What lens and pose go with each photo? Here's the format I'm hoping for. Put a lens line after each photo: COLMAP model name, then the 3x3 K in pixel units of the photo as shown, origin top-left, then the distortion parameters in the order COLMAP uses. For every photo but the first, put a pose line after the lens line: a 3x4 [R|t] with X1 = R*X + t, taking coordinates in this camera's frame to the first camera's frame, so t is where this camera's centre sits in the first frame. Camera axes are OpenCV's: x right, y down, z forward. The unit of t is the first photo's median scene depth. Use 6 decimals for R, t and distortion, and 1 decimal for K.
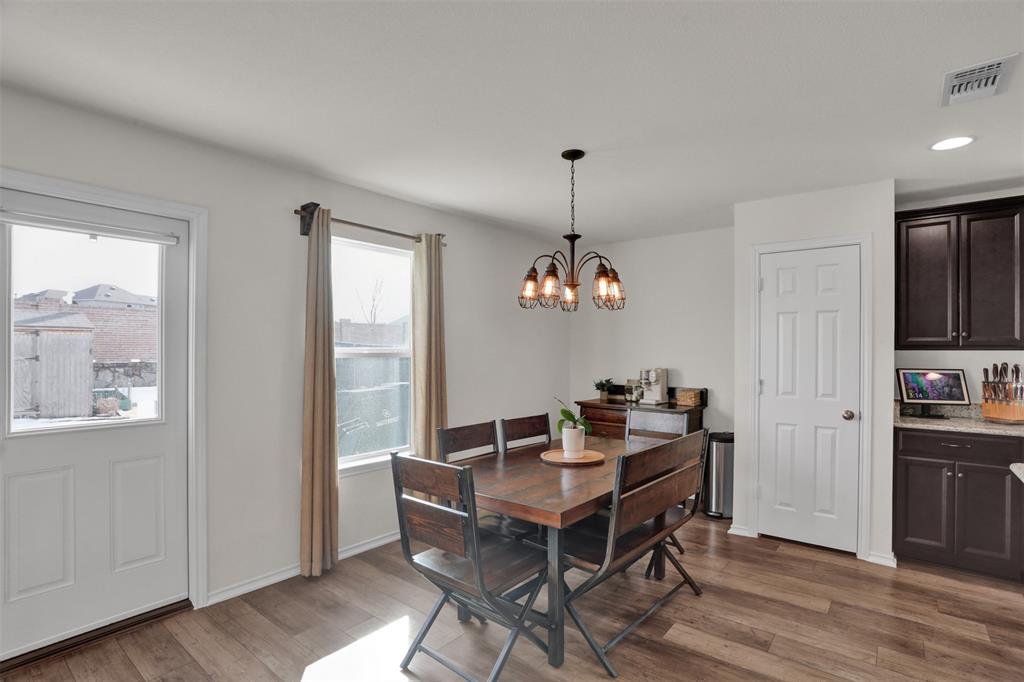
lens RADIAL K [[498.9, 0, 516.3], [0, 498.9, 349.5], [0, 0, 1]] dist [-0.074839, 0.031070]
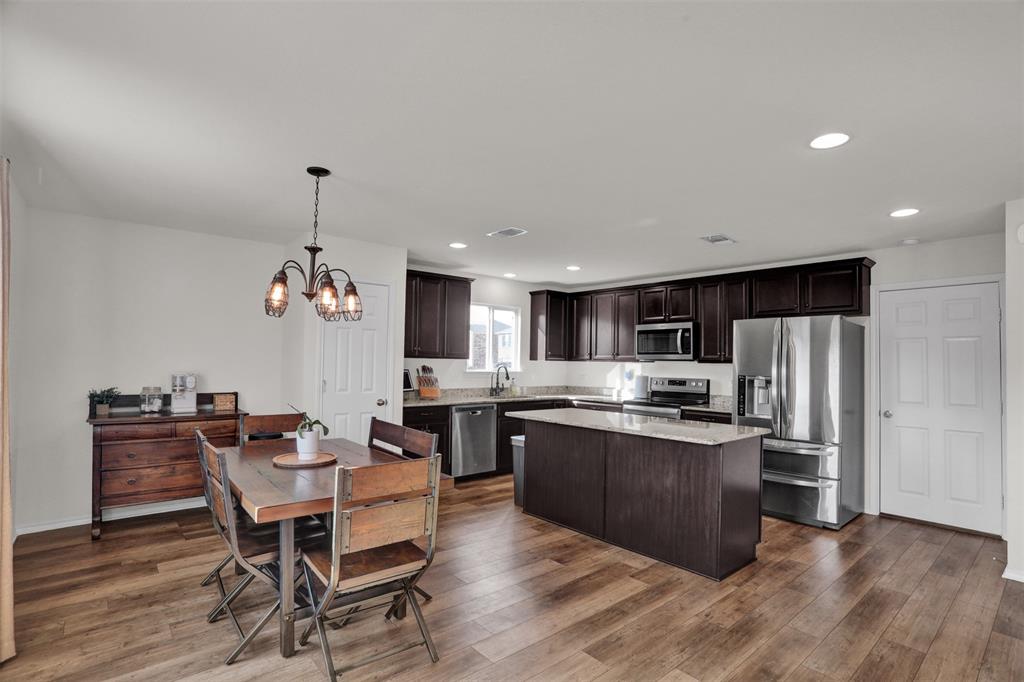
lens RADIAL K [[498.9, 0, 516.3], [0, 498.9, 349.5], [0, 0, 1]] dist [-0.074839, 0.031070]
pose [[0.183877, 0.021251, 0.982720, -0.707938], [-0.019927, 0.999641, -0.017888, -0.003841], [-0.982747, -0.016294, 0.184235, 0.332505]]
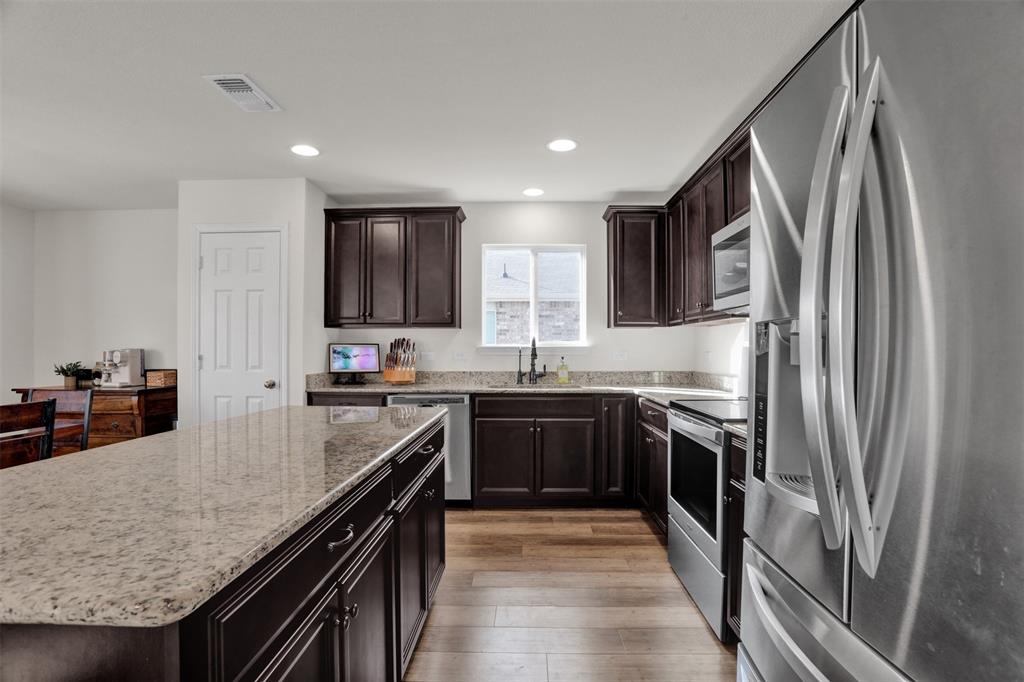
lens RADIAL K [[498.9, 0, 516.3], [0, 498.9, 349.5], [0, 0, 1]] dist [-0.074839, 0.031070]
pose [[0.796700, -0.004695, 0.604357, 0.458734], [0.002550, 0.999987, 0.004406, 0.052874], [-0.604369, -0.001969, 0.796702, -0.238180]]
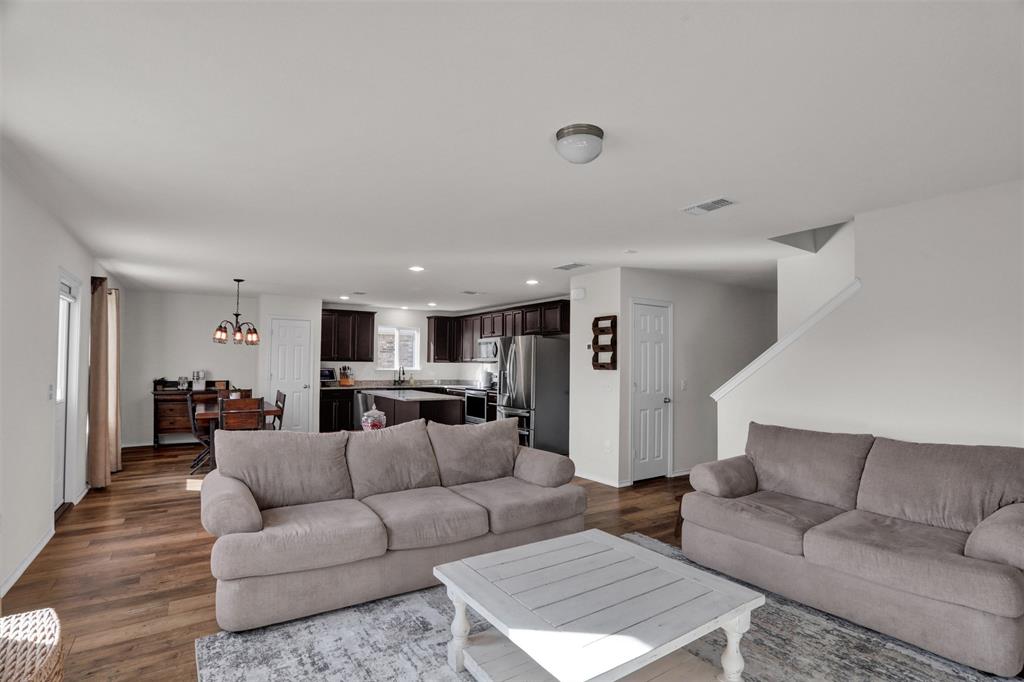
lens RADIAL K [[498.9, 0, 516.3], [0, 498.9, 349.5], [0, 0, 1]] dist [-0.074839, 0.031070]
pose [[0.299793, 0.023798, 0.953707, -1.497913], [-0.013236, 0.999696, -0.020785, -0.021721], [-0.953912, -0.006392, 0.300017, -0.867948]]
